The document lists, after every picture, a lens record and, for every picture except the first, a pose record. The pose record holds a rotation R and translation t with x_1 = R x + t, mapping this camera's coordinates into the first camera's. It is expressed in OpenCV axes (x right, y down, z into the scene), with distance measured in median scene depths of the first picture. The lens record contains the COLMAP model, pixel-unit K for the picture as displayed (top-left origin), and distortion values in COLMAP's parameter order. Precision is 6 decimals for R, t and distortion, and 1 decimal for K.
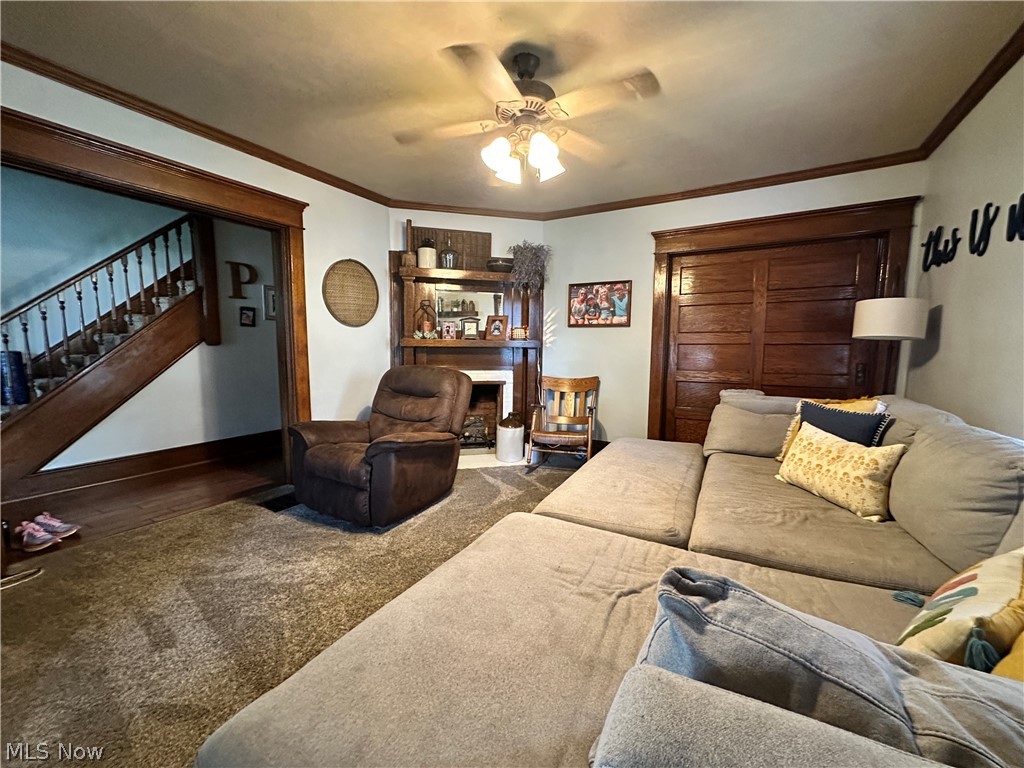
lens RADIAL K [[408.6, 0, 512.0], [0, 408.6, 384.0], [0, 0, 1]] dist [-0.001147, -0.000235]
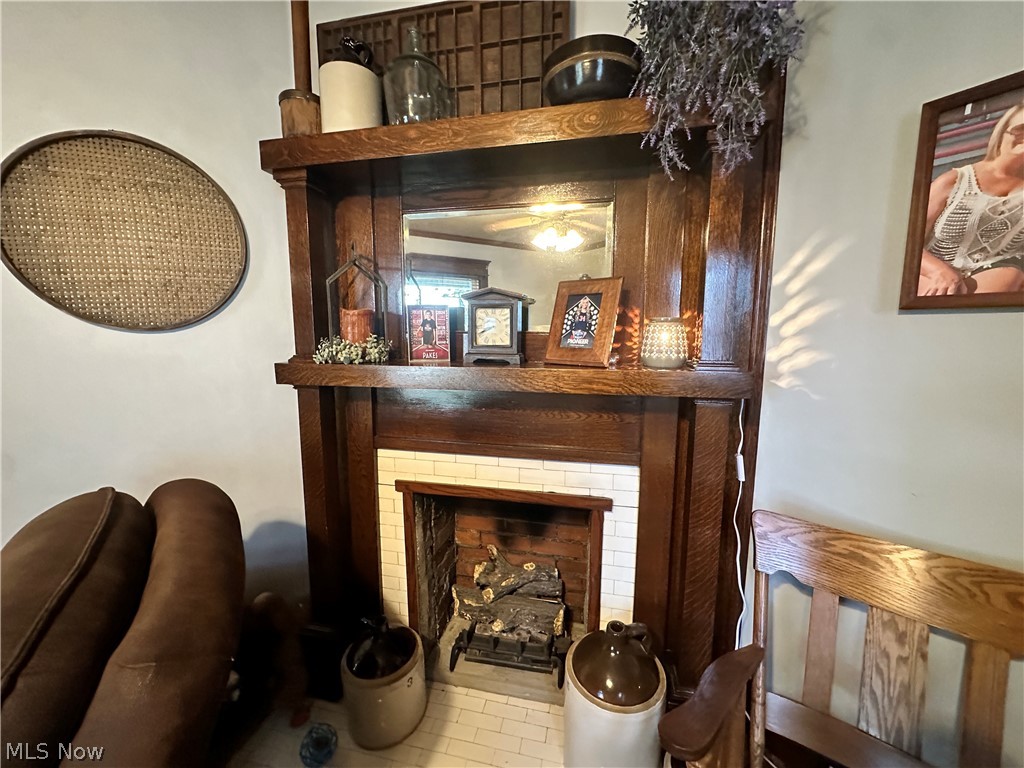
lens RADIAL K [[408.6, 0, 512.0], [0, 408.6, 384.0], [0, 0, 1]] dist [-0.001147, -0.000235]
pose [[0.889940, 0.045632, -0.453790, 0.053972], [-0.033920, 0.998849, 0.033920, -0.104128], [0.454815, -0.014794, 0.890463, 0.736064]]
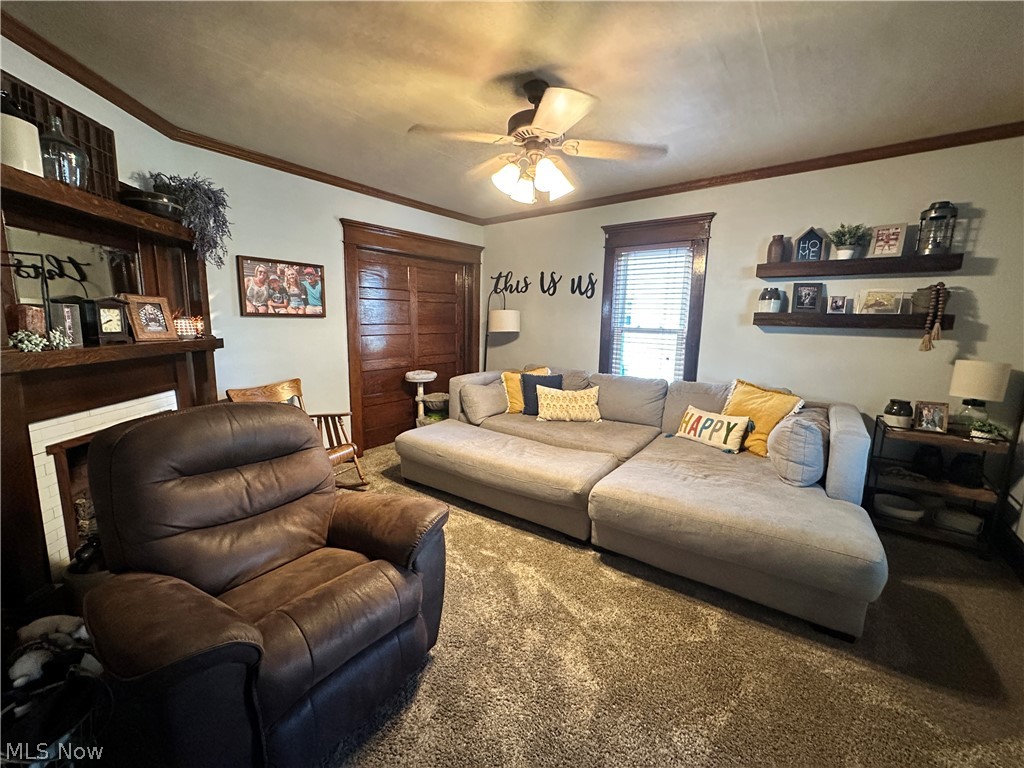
lens RADIAL K [[408.6, 0, 512.0], [0, 408.6, 384.0], [0, 0, 1]] dist [-0.001147, -0.000235]
pose [[0.140479, -0.160012, 0.977068, -0.535310], [0.077435, 0.985607, 0.150277, -0.097026], [-0.987051, 0.054548, 0.150848, 0.450976]]
